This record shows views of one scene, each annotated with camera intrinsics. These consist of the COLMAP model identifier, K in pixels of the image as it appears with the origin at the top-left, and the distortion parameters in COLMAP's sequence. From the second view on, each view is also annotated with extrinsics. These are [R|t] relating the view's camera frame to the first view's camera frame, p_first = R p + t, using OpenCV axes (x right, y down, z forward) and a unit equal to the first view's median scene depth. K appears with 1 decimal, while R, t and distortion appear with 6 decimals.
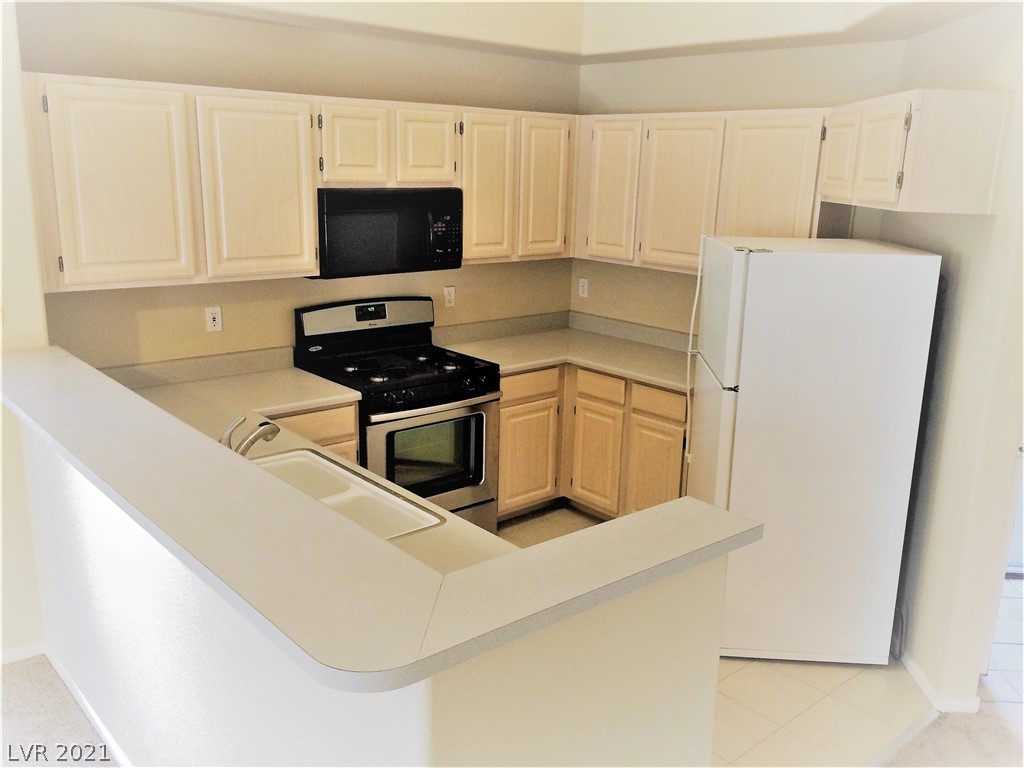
lens RADIAL K [[882.8, 0, 503.9], [0, 882.8, 388.4], [0, 0, 1]] dist [0.061600, -0.068083]
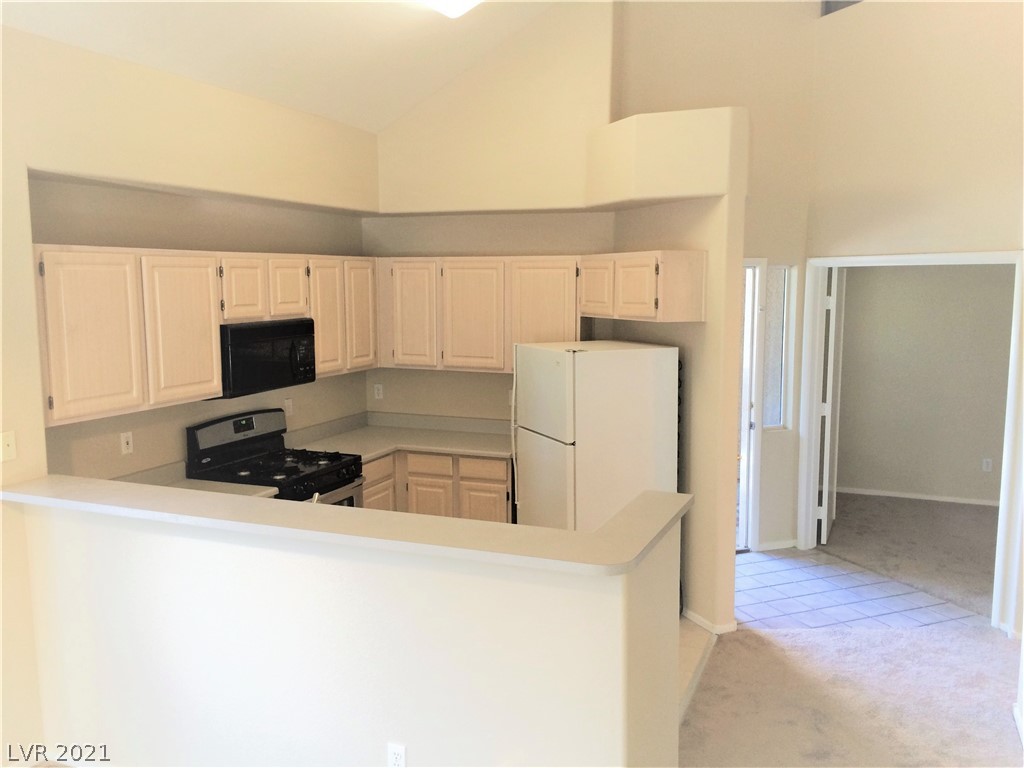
lens RADIAL K [[882.8, 0, 507.5], [0, 882.8, 385.4], [0, 0, 1]] dist [0.061600, -0.068083]
pose [[0.894655, -0.082332, 0.439105, -0.365836], [0.136216, 0.986343, -0.092594, 0.019808], [-0.425485, 0.142653, 0.893651, -0.218751]]
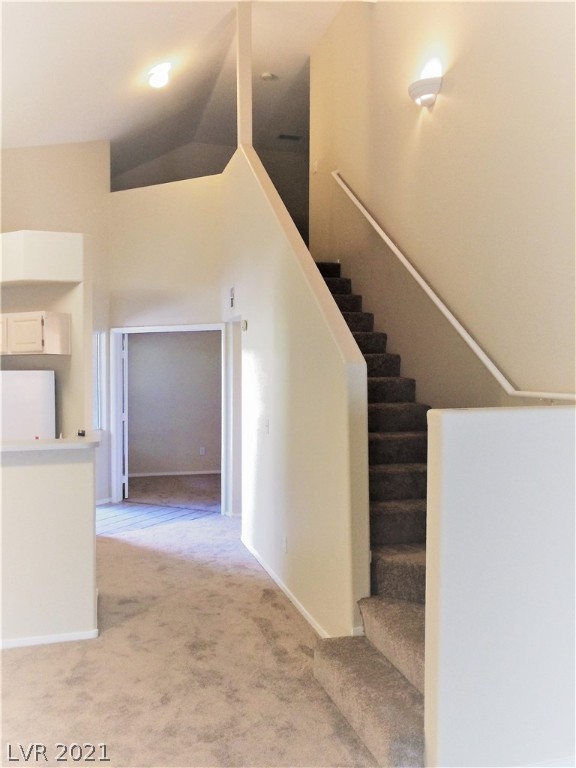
lens RADIAL K [[662.1, 0, 271.0], [0, 662.1, 382.1], [0, 0, 1]] dist [0.061600, -0.068083]
pose [[0.446984, -0.043009, 0.893507, -0.734350], [0.233310, 0.969877, -0.070030, 0.128961], [-0.863581, 0.239766, 0.443554, -0.326197]]
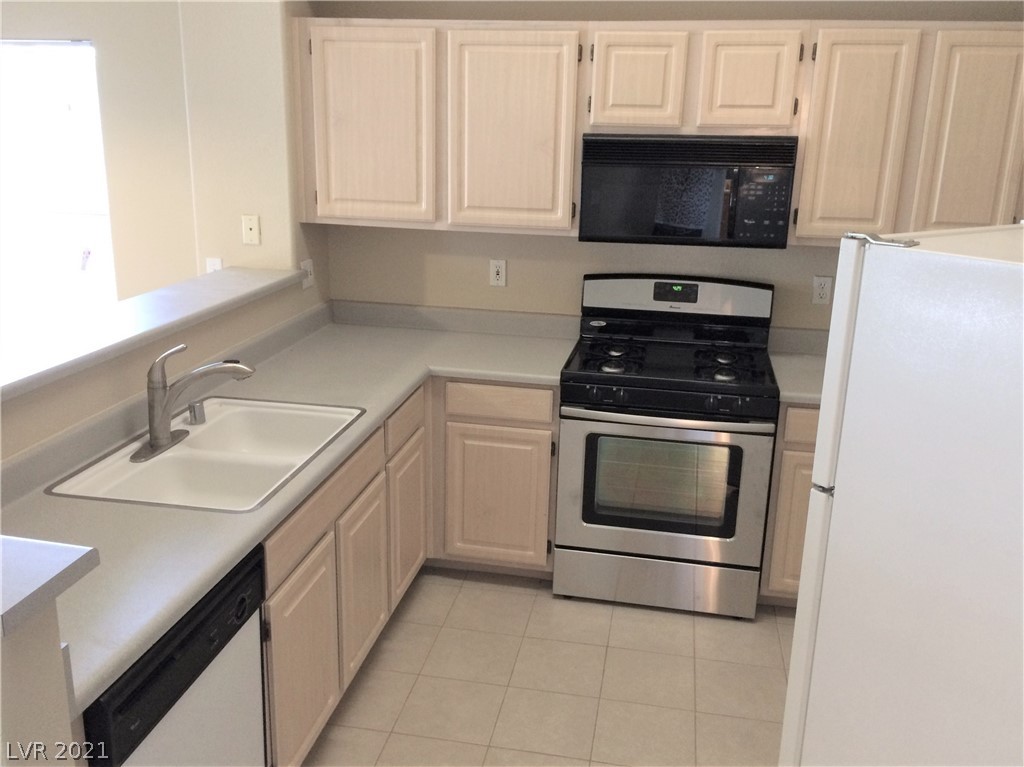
lens RADIAL K [[882.8, 0, 515.4], [0, 882.8, 392.5], [0, 0, 1]] dist [0.061600, -0.068083]
pose [[0.625914, 0.217551, -0.748934, 0.406106], [-0.203068, 0.972643, 0.112822, -0.060809], [0.752990, 0.081468, 0.652969, 0.380303]]
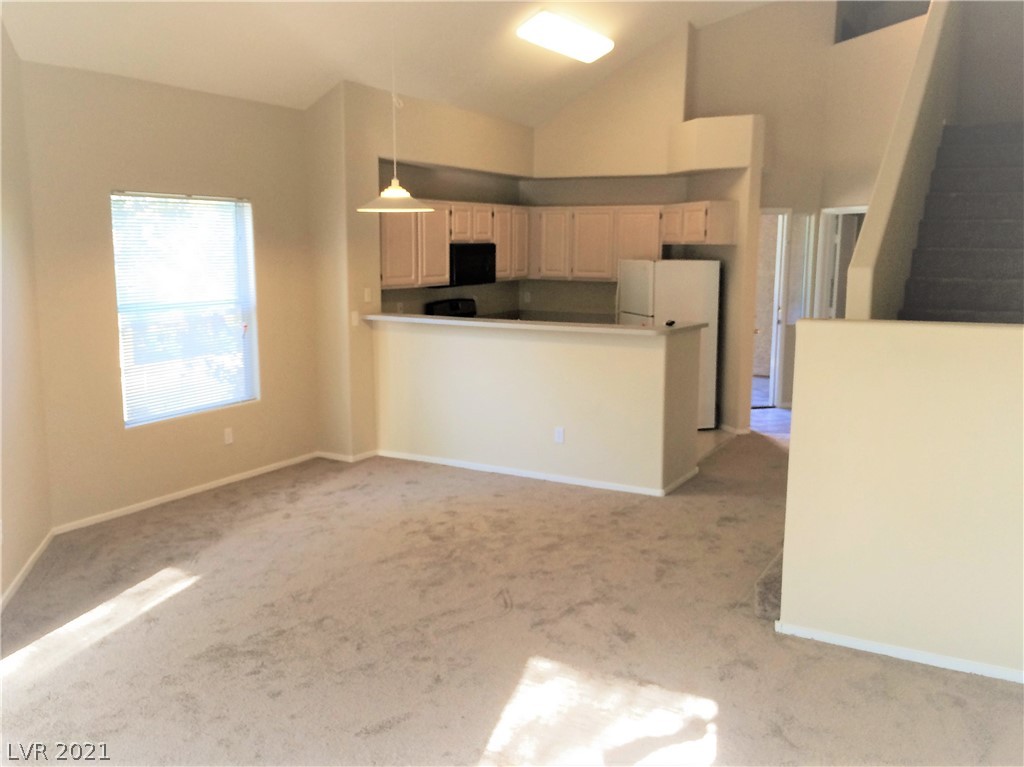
lens RADIAL K [[882.8, 0, 499.3], [0, 882.8, 372.9], [0, 0, 1]] dist [0.061600, -0.068083]
pose [[0.944096, -0.069184, 0.322330, -0.733497], [0.099244, 0.992020, -0.077757, 0.235236], [-0.314378, 0.105399, 0.943429, -0.912826]]
